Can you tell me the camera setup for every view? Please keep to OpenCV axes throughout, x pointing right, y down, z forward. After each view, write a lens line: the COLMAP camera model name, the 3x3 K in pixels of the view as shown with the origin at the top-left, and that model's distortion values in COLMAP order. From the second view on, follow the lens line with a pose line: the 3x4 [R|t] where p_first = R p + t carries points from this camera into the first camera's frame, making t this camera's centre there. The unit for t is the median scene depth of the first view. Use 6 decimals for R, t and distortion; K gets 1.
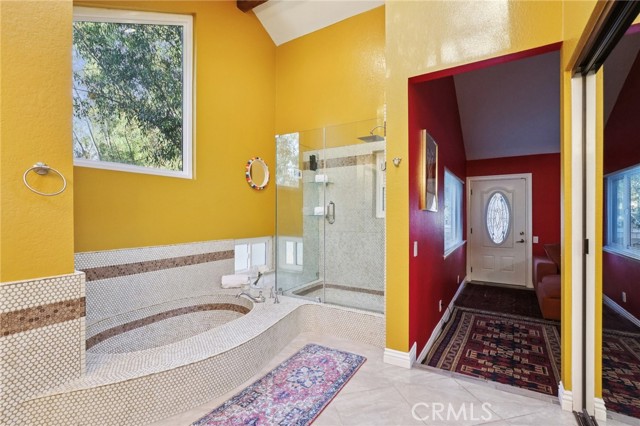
lens RADIAL K [[291.9, 0, 321.9], [0, 291.9, 212.3], [0, 0, 1]] dist [-0.018504, -0.000044]
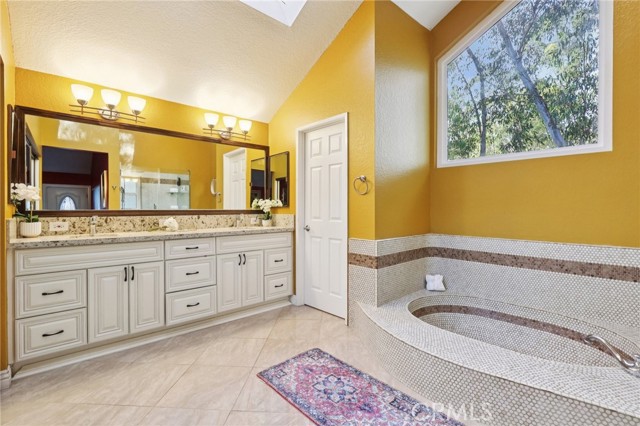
lens RADIAL K [[291.9, 0, 321.9], [0, 291.9, 212.3], [0, 0, 1]] dist [-0.018504, -0.000044]
pose [[-0.275697, 0.014612, -0.961133, 0.446725], [0.004300, 0.999893, 0.013968, 0.017682], [0.961235, -0.000282, -0.275731, 0.664855]]
